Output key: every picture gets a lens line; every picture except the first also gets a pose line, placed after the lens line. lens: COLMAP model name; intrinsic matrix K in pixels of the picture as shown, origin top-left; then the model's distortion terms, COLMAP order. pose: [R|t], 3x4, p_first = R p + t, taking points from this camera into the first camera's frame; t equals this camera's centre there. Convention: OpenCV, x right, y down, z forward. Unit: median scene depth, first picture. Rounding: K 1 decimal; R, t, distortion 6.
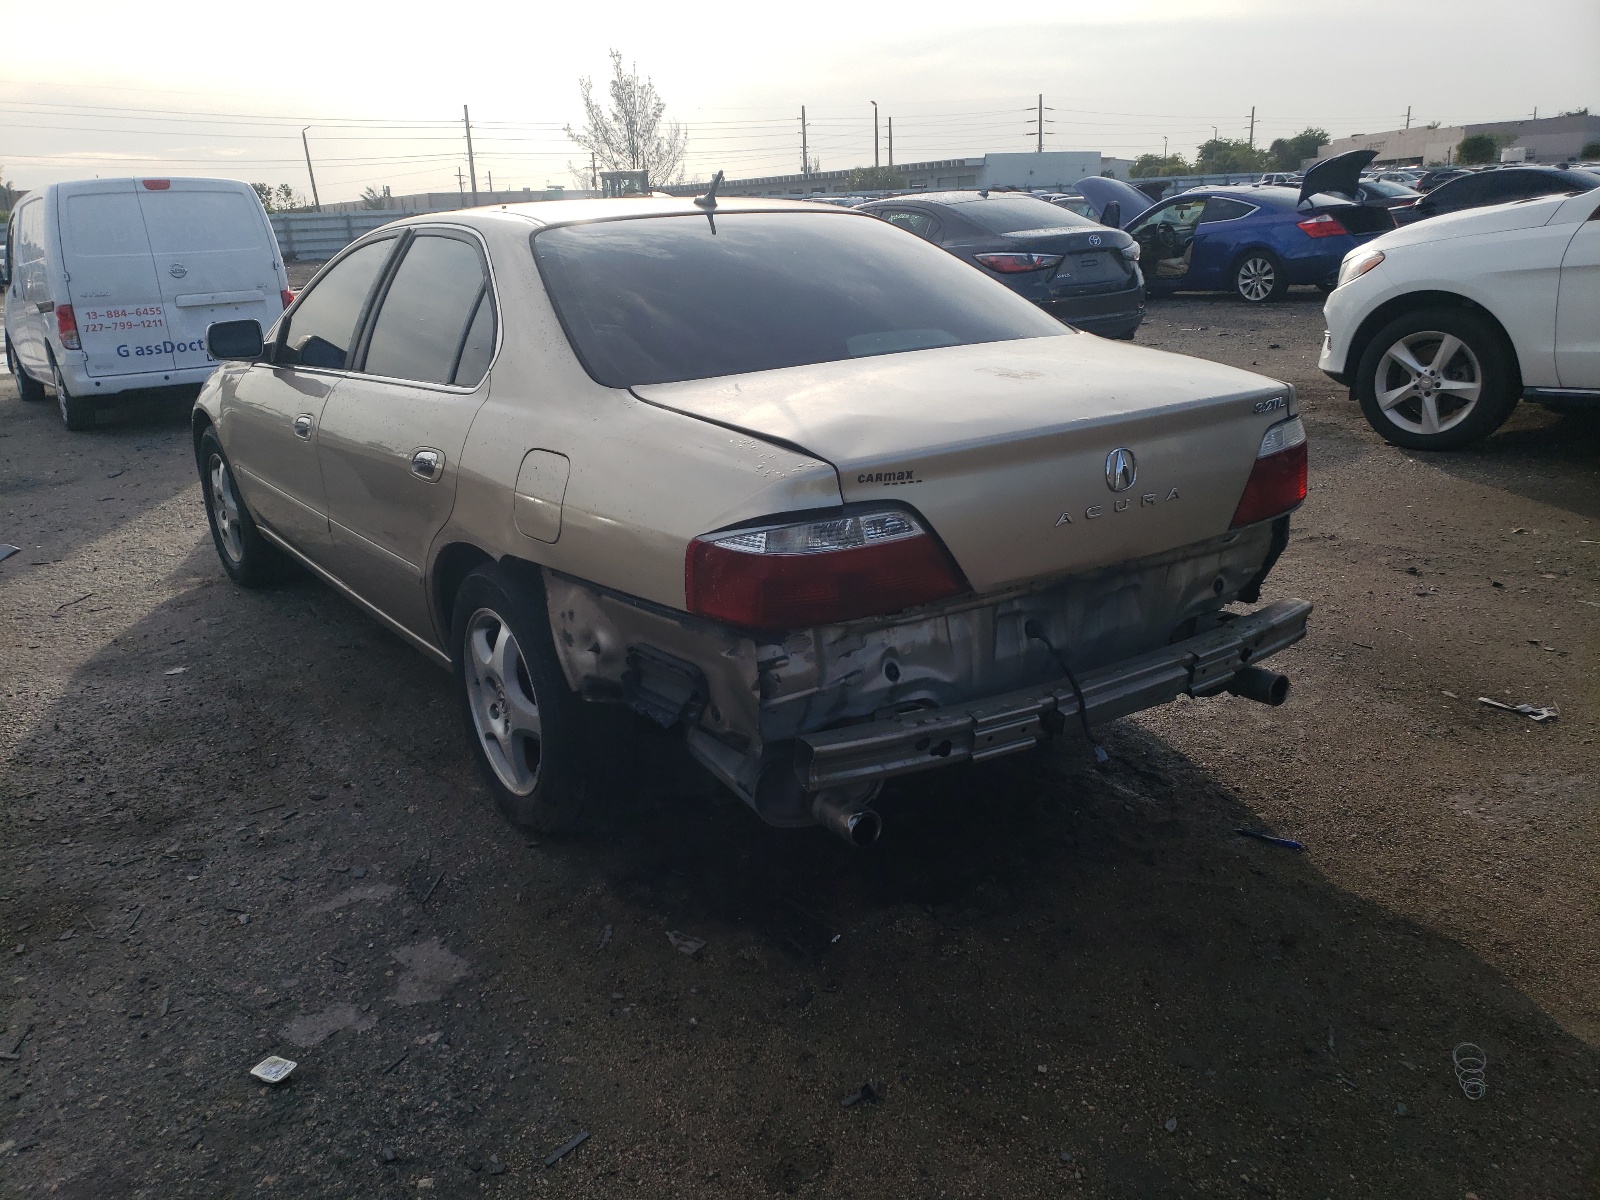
lens RADIAL K [[1214.7, 0, 799.9], [0, 1214.7, 587.8], [0, 0, 1]] dist [0.008518, -0.011712]
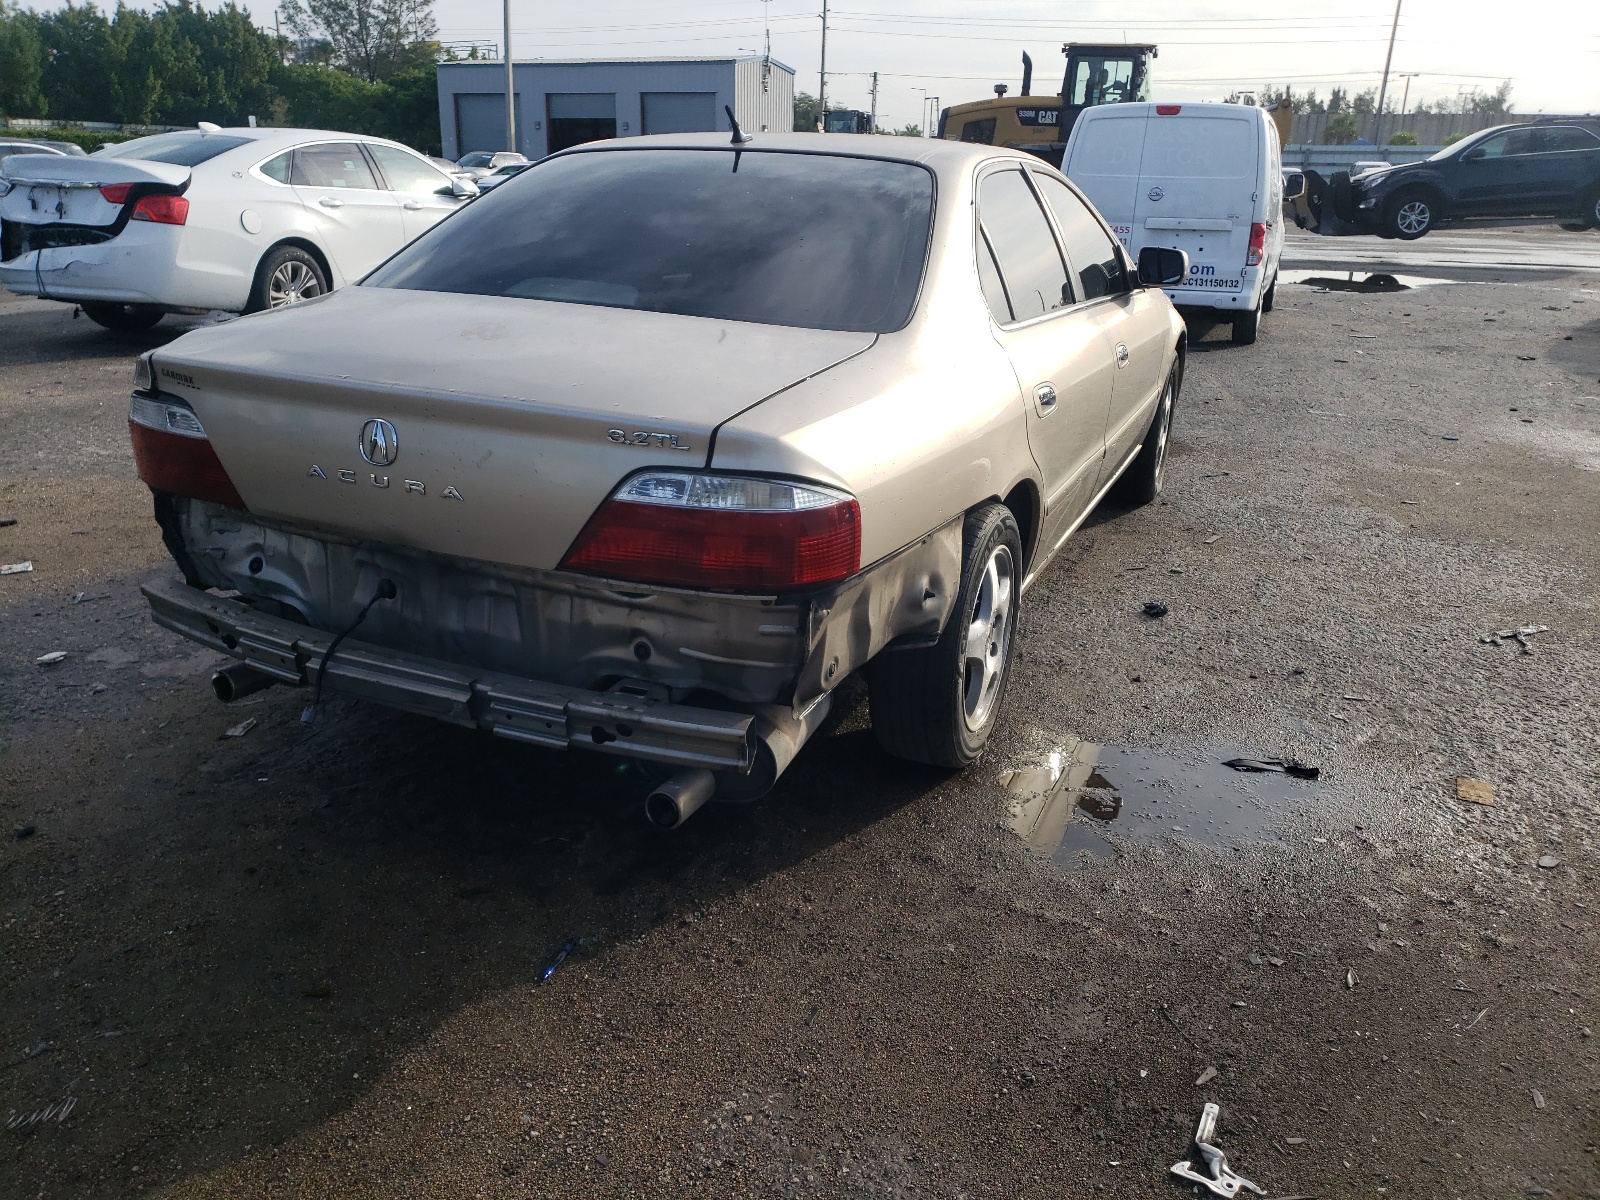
lens RADIAL K [[1214.7, 0, 799.9], [0, 1214.7, 612.9], [0, 0, 1]] dist [0.008518, -0.011712]
pose [[0.545035, 0.347711, -0.762911, 0.892362], [-0.292691, 0.931608, 0.215495, -0.203307], [0.785665, 0.105845, 0.609531, 0.523829]]
